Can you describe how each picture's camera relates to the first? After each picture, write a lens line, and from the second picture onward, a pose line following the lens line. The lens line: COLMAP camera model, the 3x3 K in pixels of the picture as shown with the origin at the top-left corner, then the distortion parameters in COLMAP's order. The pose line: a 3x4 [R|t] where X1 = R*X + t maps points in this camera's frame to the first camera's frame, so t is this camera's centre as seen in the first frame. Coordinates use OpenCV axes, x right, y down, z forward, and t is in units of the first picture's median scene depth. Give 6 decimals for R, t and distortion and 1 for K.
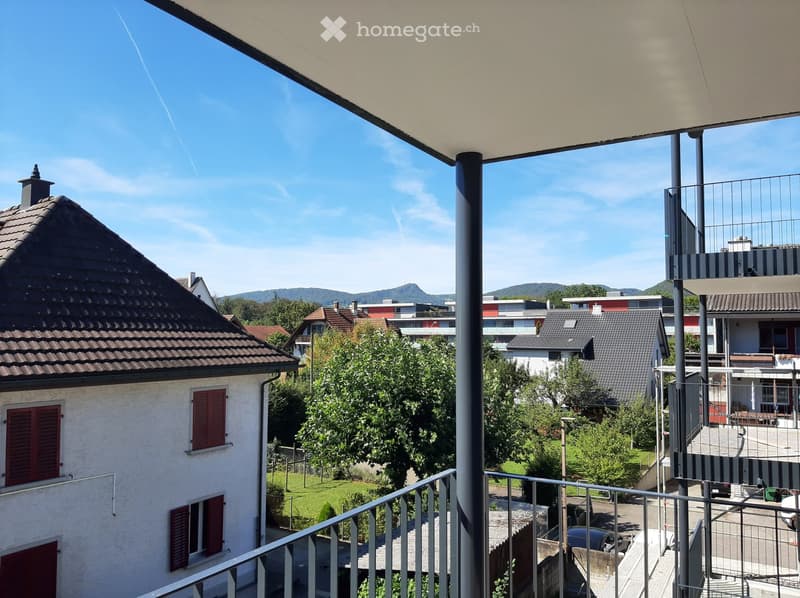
lens RADIAL K [[619.5, 0, 400.0], [0, 619.5, 299.0], [0, 0, 1]] dist [0.005450, 0.007396]
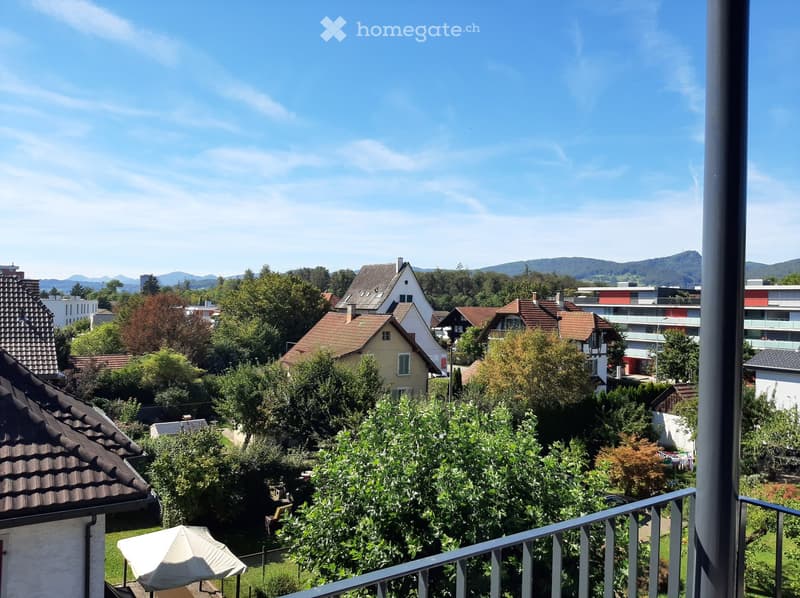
lens RADIAL K [[618.6, 0, 435.8], [0, 618.6, 302.7], [0, 0, 1]] dist [0.143446, -0.168672]
pose [[0.926079, 0.014574, -0.377049, 0.068670], [0.008428, 0.998206, 0.059282, -0.024572], [0.377237, -0.058077, 0.924294, 0.107671]]
